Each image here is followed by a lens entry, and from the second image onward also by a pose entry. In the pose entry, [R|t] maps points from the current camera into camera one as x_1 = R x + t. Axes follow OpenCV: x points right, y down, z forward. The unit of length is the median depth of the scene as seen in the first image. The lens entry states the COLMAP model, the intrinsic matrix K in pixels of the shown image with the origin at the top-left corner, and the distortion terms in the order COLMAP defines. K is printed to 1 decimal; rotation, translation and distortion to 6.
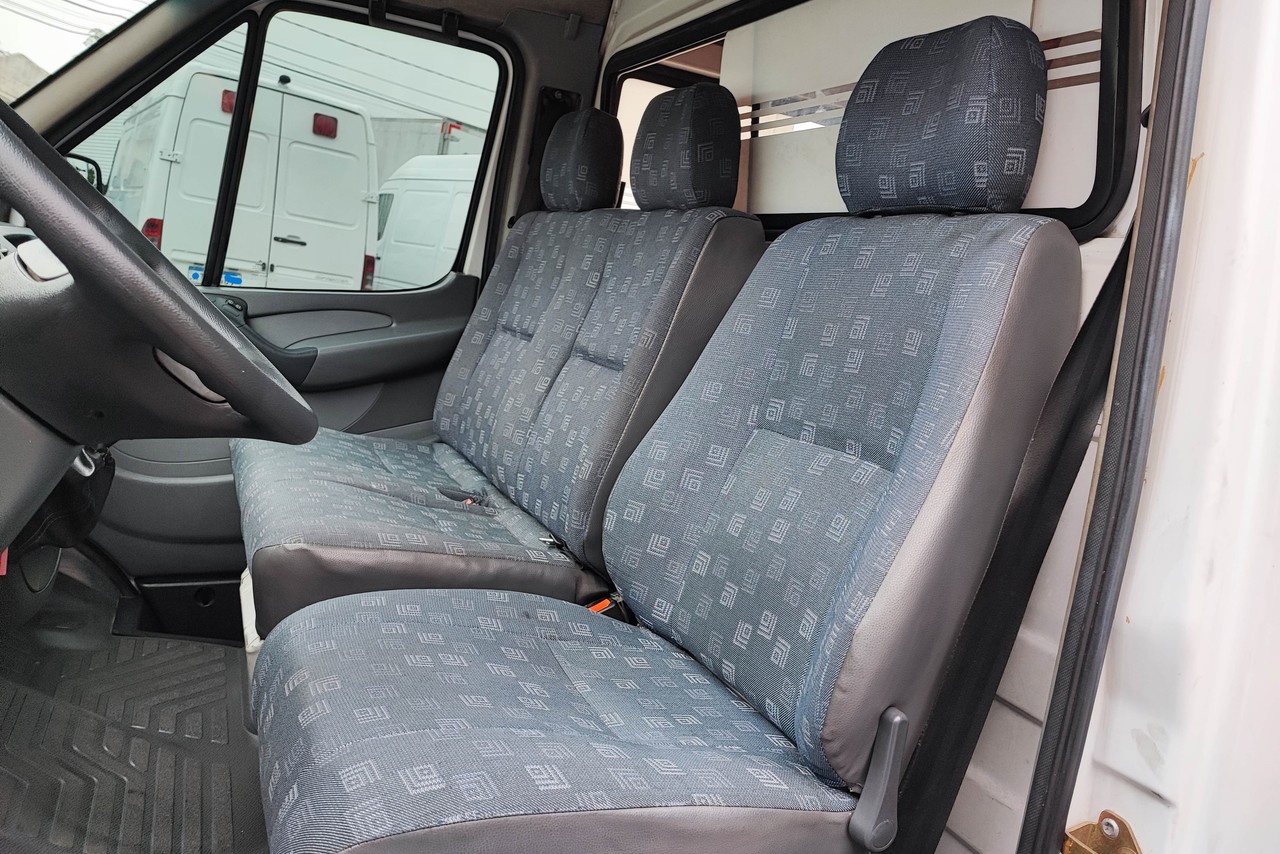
lens RADIAL K [[935.3, 0, 632.1], [0, 935.3, 424.9], [0, 0, 1]] dist [0.052155, -0.062373]
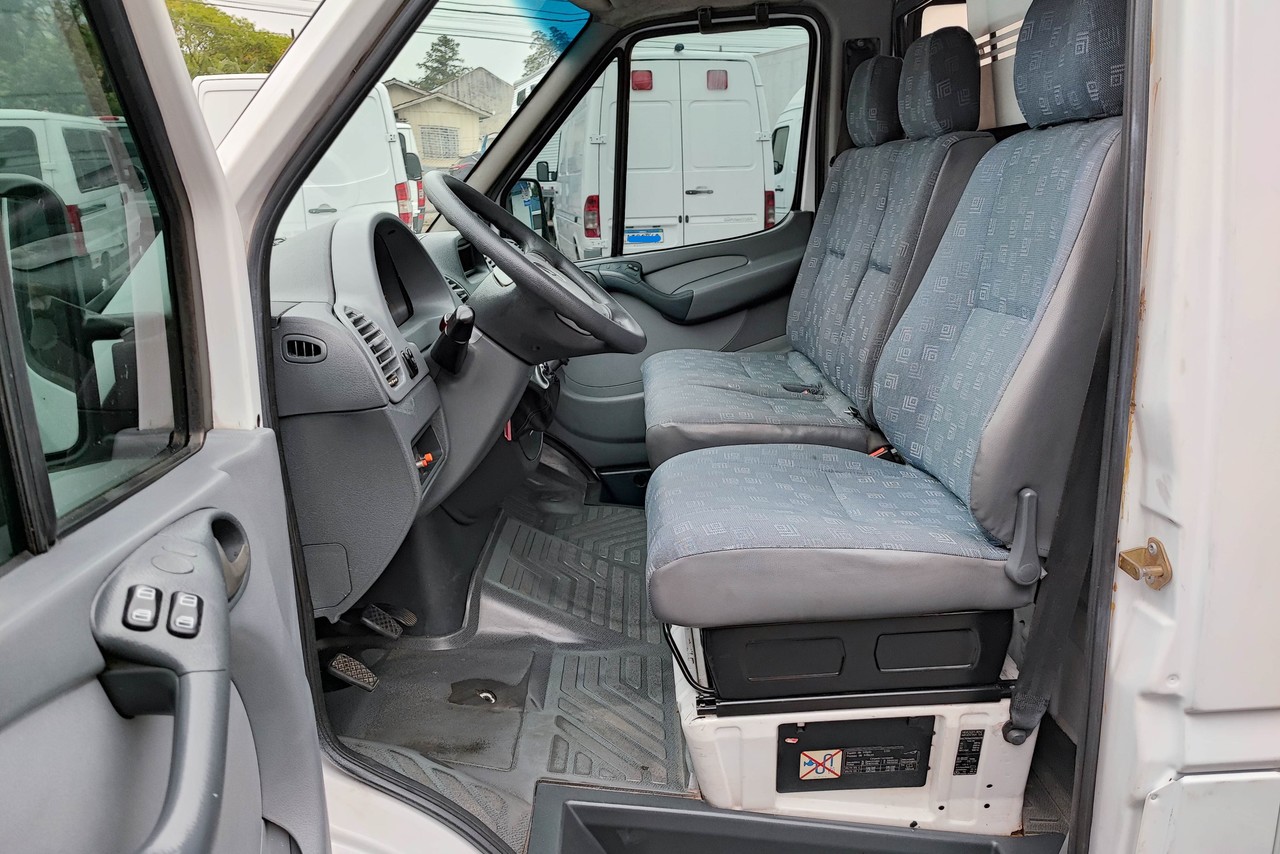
lens RADIAL K [[966.6, 0, 640.0], [0, 966.6, 427.0], [0, 0, 1]] dist [0.060560, -0.000633]
pose [[0.892183, -0.078447, -0.444810, 0.258378], [0.116085, 0.991546, 0.057969, 0.029960], [0.436502, -0.103355, 0.893747, -0.369445]]
